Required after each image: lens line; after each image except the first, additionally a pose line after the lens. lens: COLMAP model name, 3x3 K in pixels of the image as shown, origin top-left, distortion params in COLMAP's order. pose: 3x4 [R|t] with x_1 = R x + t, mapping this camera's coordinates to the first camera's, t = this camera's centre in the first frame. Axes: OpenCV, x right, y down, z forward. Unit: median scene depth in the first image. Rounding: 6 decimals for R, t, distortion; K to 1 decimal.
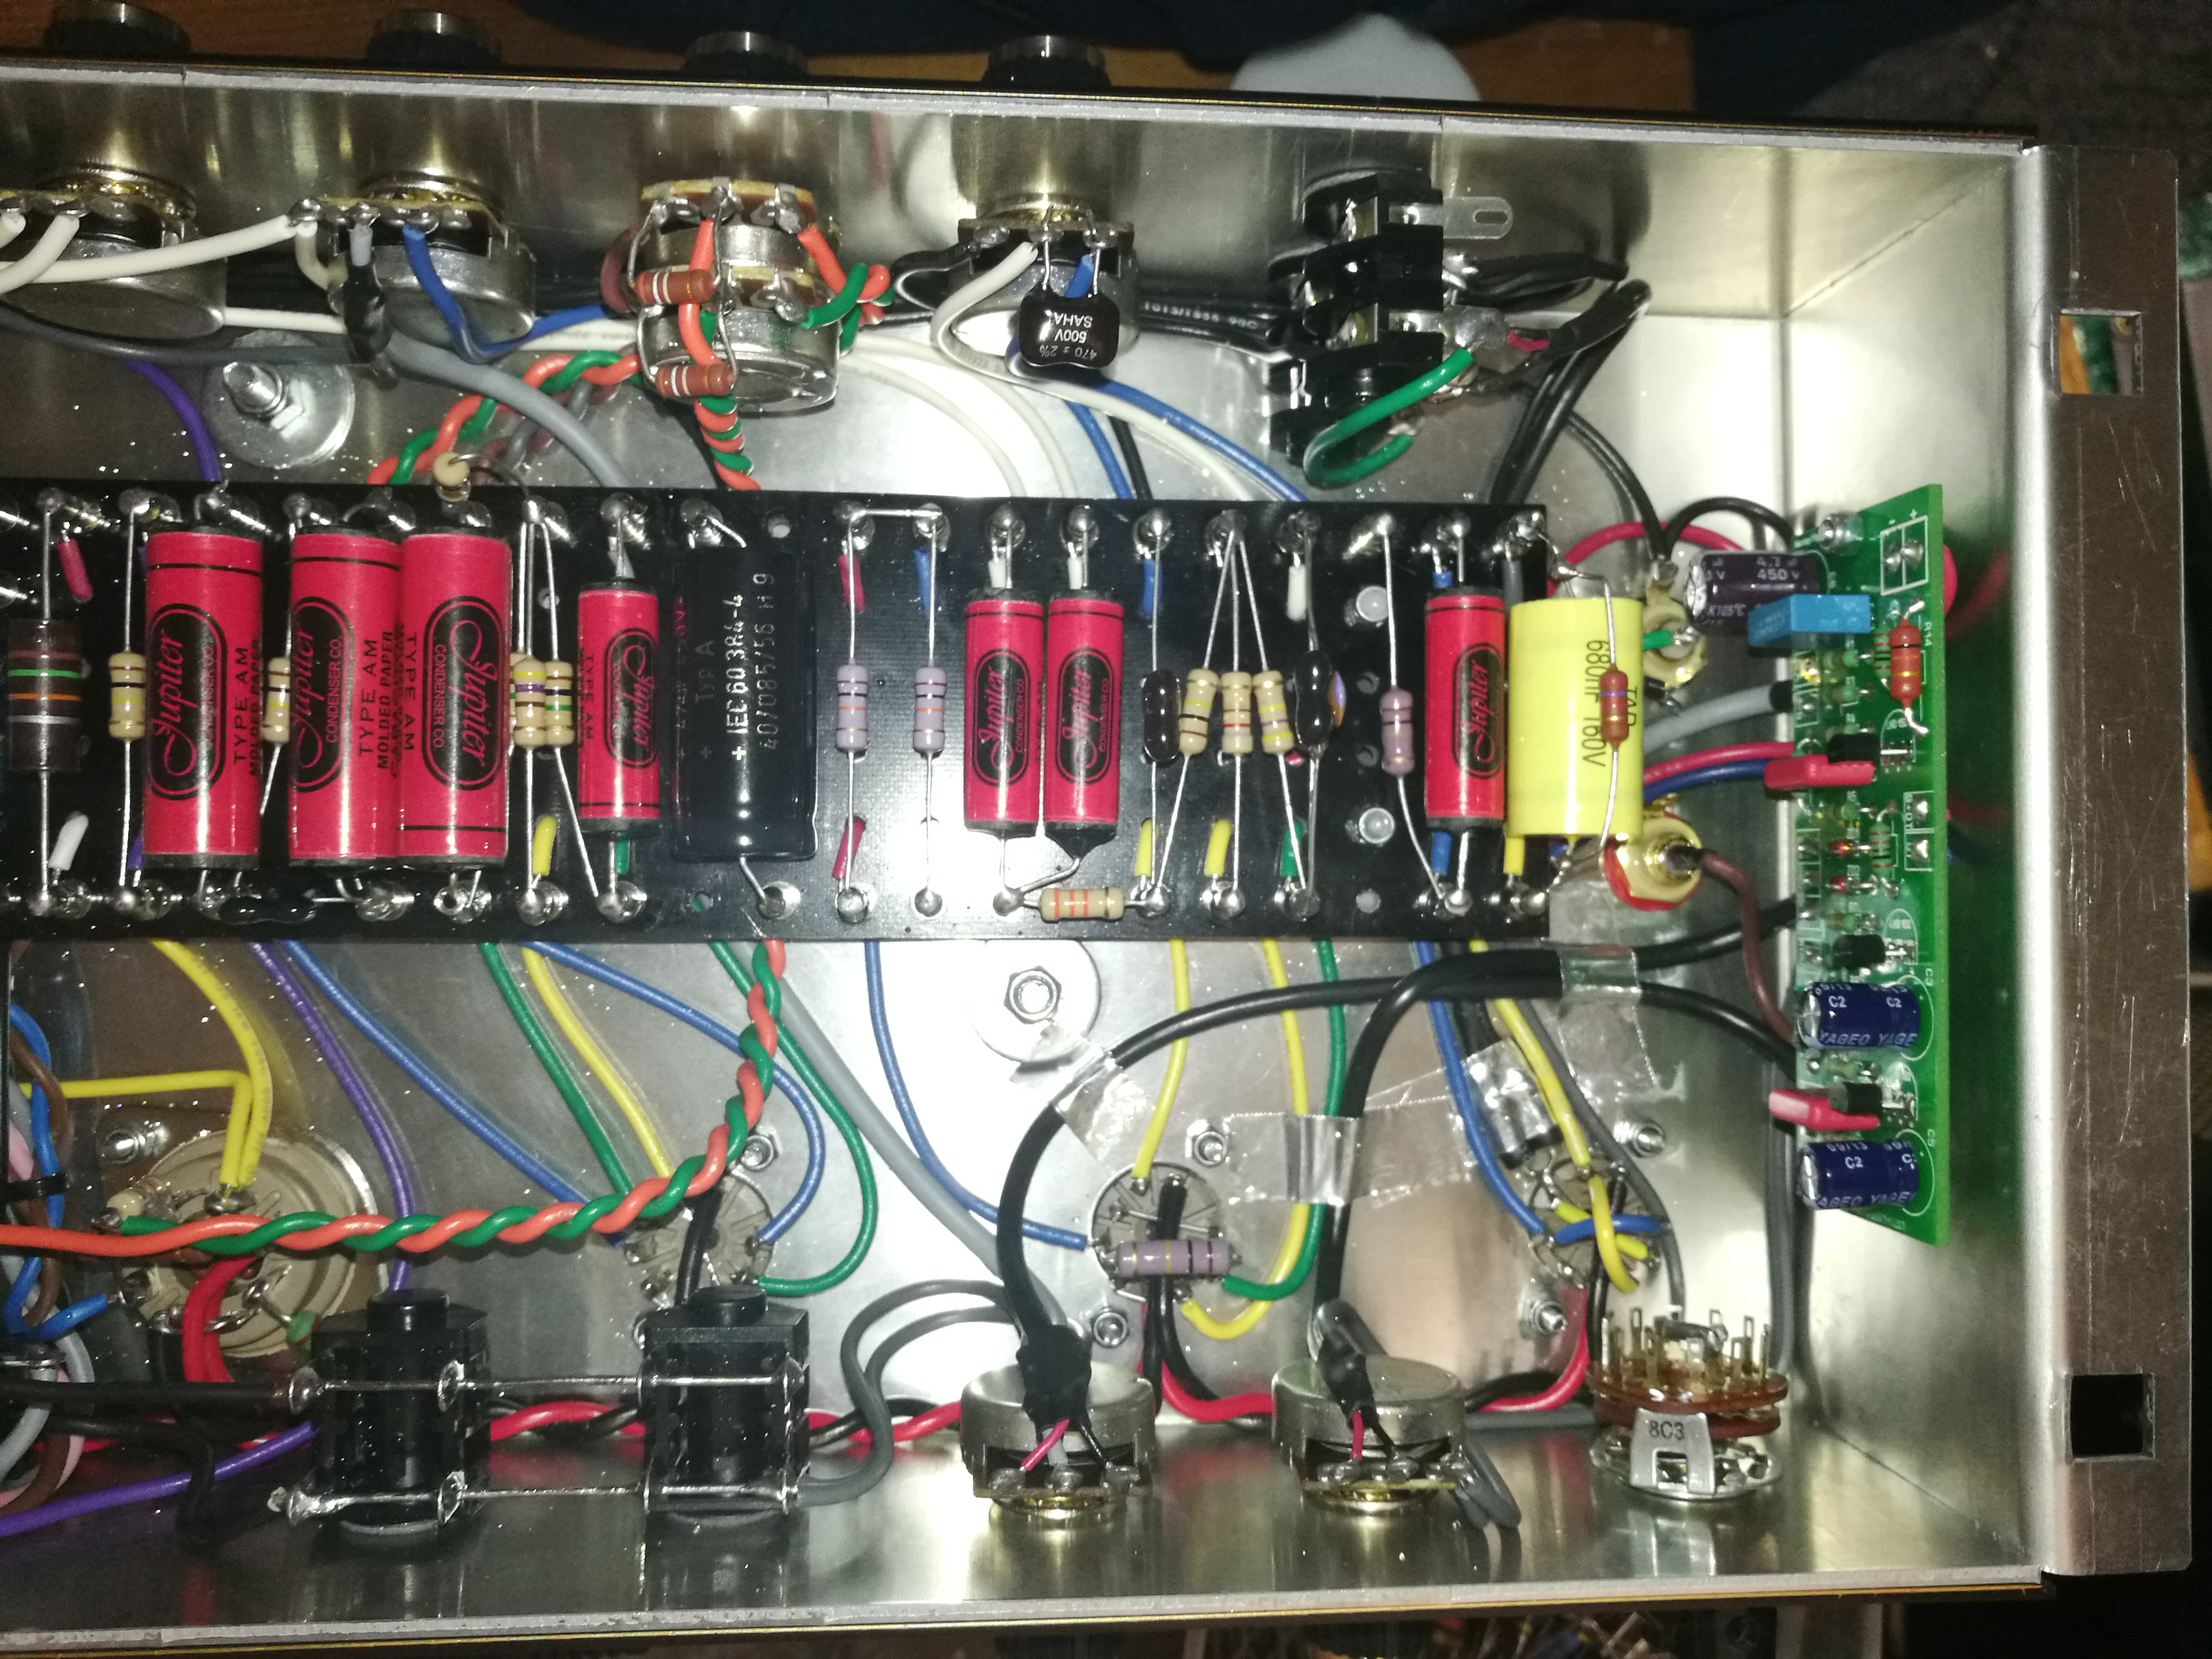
lens RADIAL K [[1743.6, 0, 1107.3], [0, 1743.6, 832.4], [0, 0, 1]] dist [-0.007739, 0.011750]
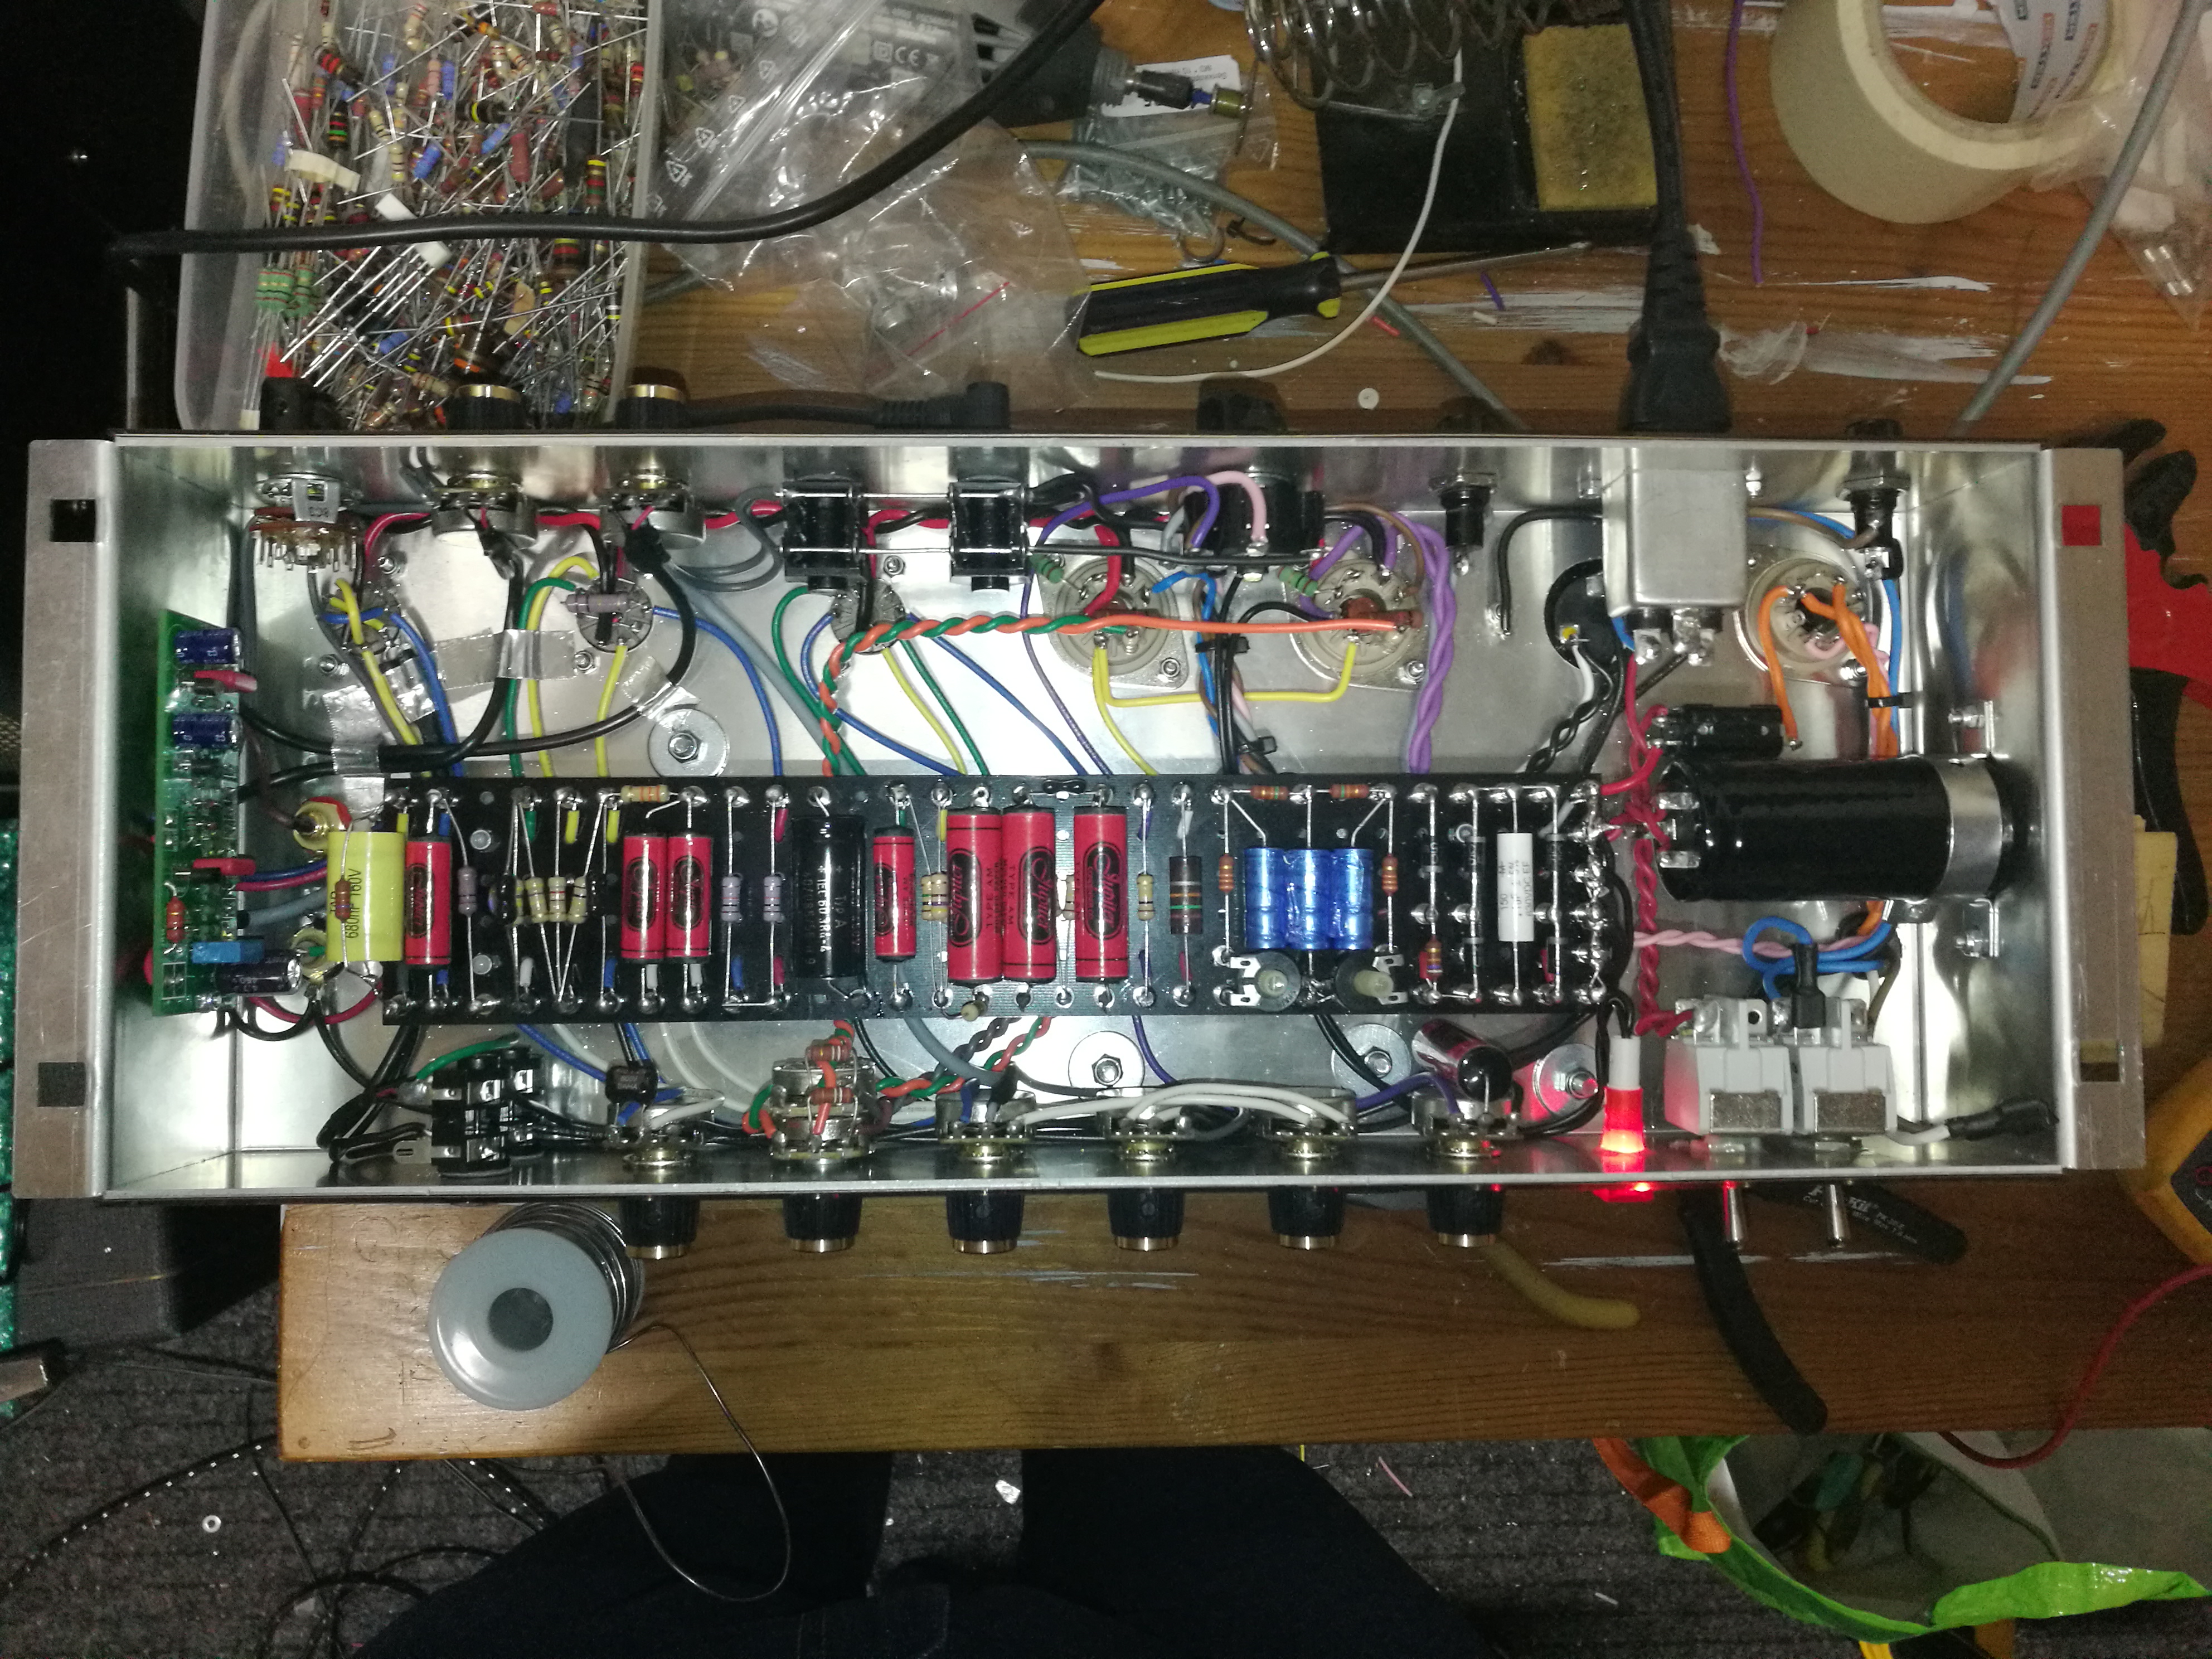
lens RADIAL K [[1743.6, 0, 1107.2], [0, 1743.6, 831.9], [0, 0, 1]] dist [-0.007739, 0.011750]
pose [[-0.993300, 0.003637, -0.115510, -0.275741], [-0.011658, -0.997560, 0.068835, -0.125302], [-0.114978, 0.069721, 0.990918, -0.844663]]
